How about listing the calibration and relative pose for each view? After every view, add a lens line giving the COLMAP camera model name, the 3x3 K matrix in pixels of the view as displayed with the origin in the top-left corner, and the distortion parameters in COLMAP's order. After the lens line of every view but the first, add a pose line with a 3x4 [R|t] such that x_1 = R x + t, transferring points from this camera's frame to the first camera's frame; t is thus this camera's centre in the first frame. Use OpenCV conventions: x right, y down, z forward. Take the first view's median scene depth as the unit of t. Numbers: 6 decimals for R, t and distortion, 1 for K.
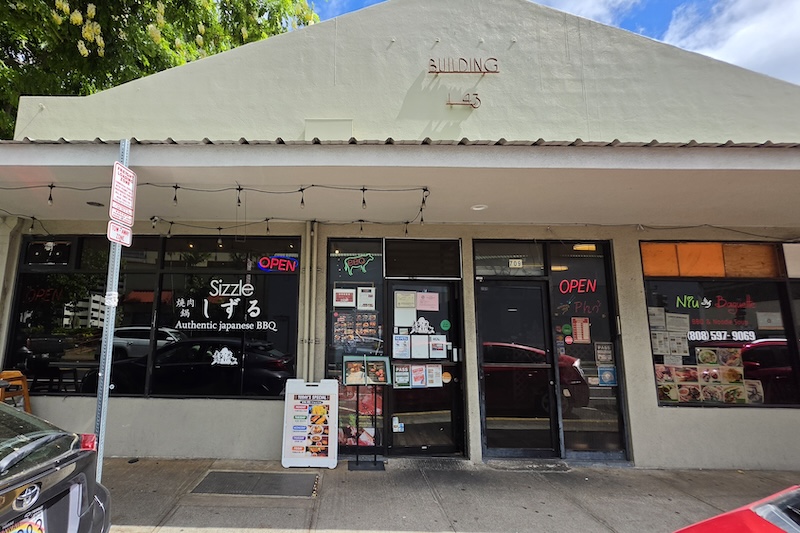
lens RADIAL K [[392.9, 0, 400.0], [0, 392.9, 266.5], [0, 0, 1]] dist [-0.000611, -0.000266]
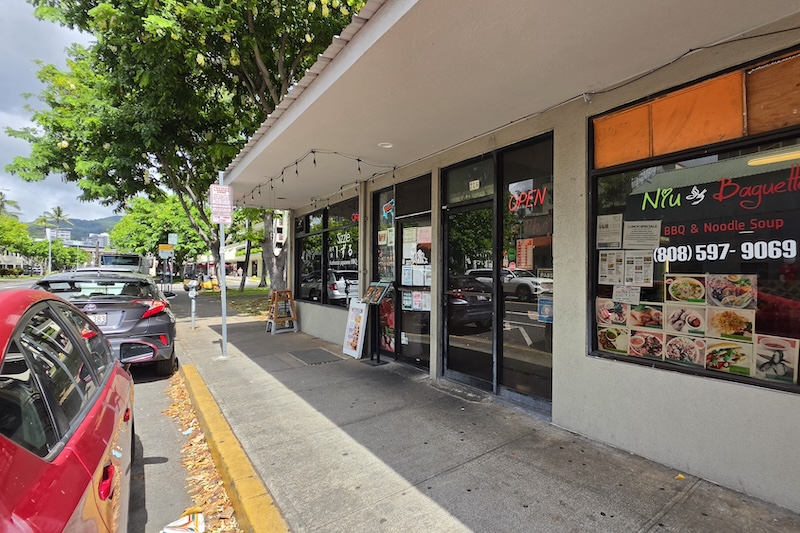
lens RADIAL K [[392.9, 0, 400.0], [0, 392.9, 266.5], [0, 0, 1]] dist [-0.000611, -0.000266]
pose [[0.583182, -0.022793, -0.812022, 1.005702], [0.141272, 0.987220, 0.073749, 0.093963], [0.799963, -0.157725, 0.578949, 0.329832]]
